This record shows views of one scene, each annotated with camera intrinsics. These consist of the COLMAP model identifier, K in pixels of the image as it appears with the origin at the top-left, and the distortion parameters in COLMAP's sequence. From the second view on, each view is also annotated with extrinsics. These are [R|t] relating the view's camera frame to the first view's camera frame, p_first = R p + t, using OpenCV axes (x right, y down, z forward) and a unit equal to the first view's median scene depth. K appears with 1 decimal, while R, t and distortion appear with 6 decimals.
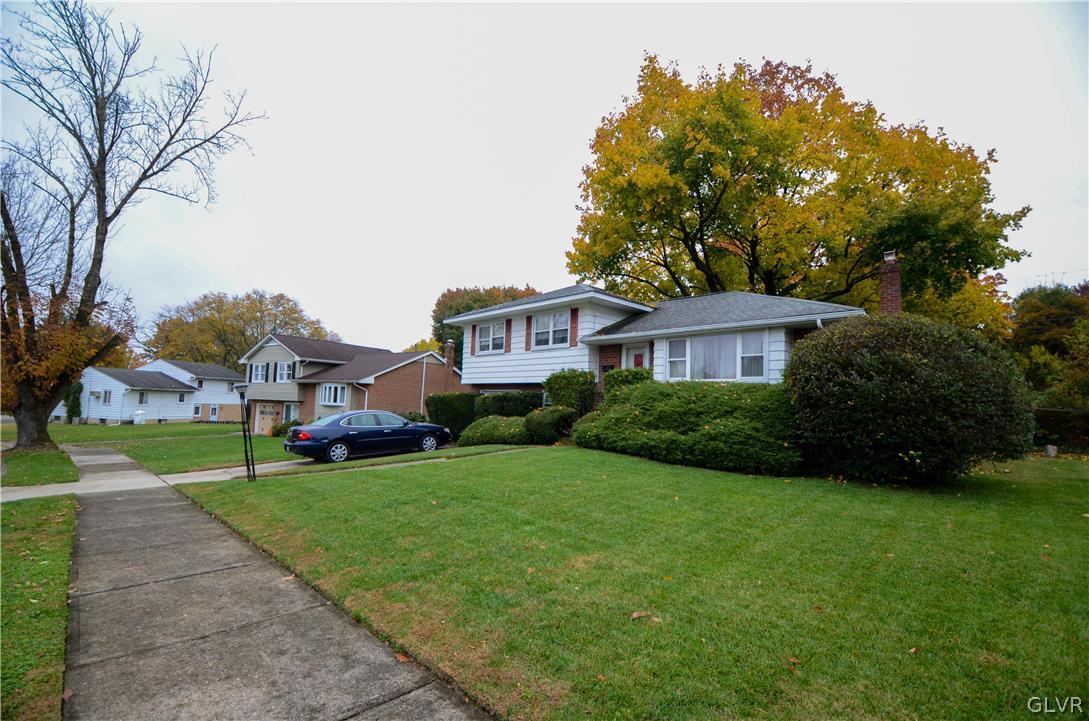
lens RADIAL K [[484.8, 0, 544.6], [0, 484.8, 361.8], [0, 0, 1]] dist [-0.026884, -0.002302]
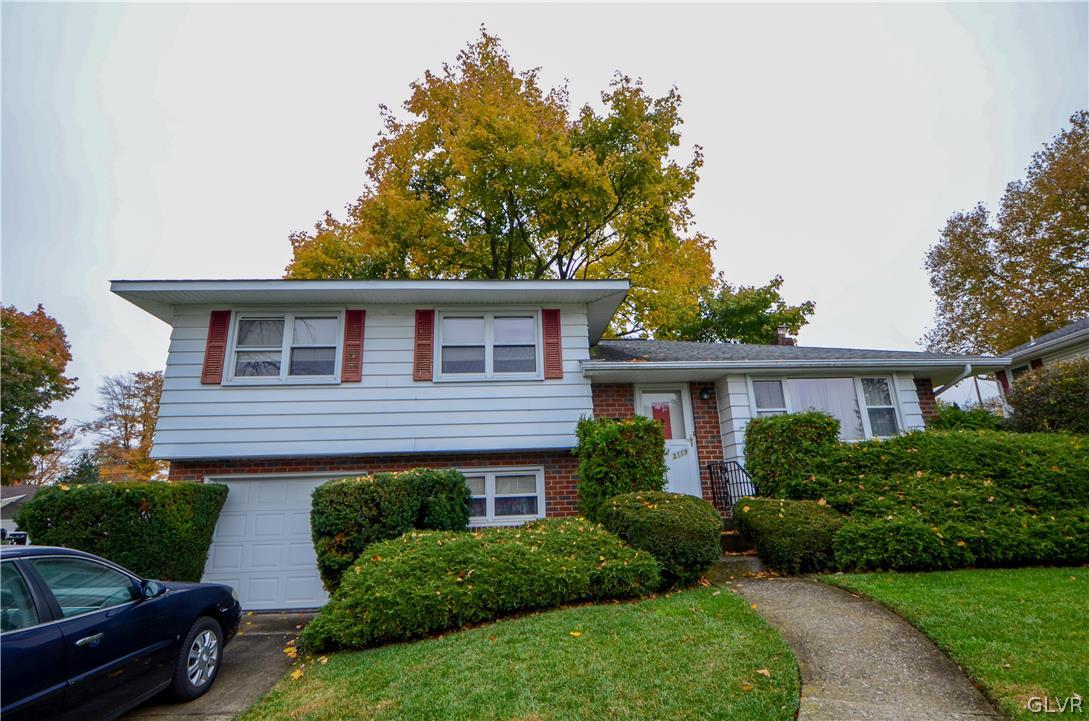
lens RADIAL K [[484.8, 0, 543.9], [0, 484.8, 354.4], [0, 0, 1]] dist [-0.026884, -0.002302]
pose [[0.638711, 0.151247, 0.754436, -0.302915], [-0.016061, 0.982898, -0.183451, 0.032794], [-0.769279, 0.105055, 0.630216, 0.610487]]
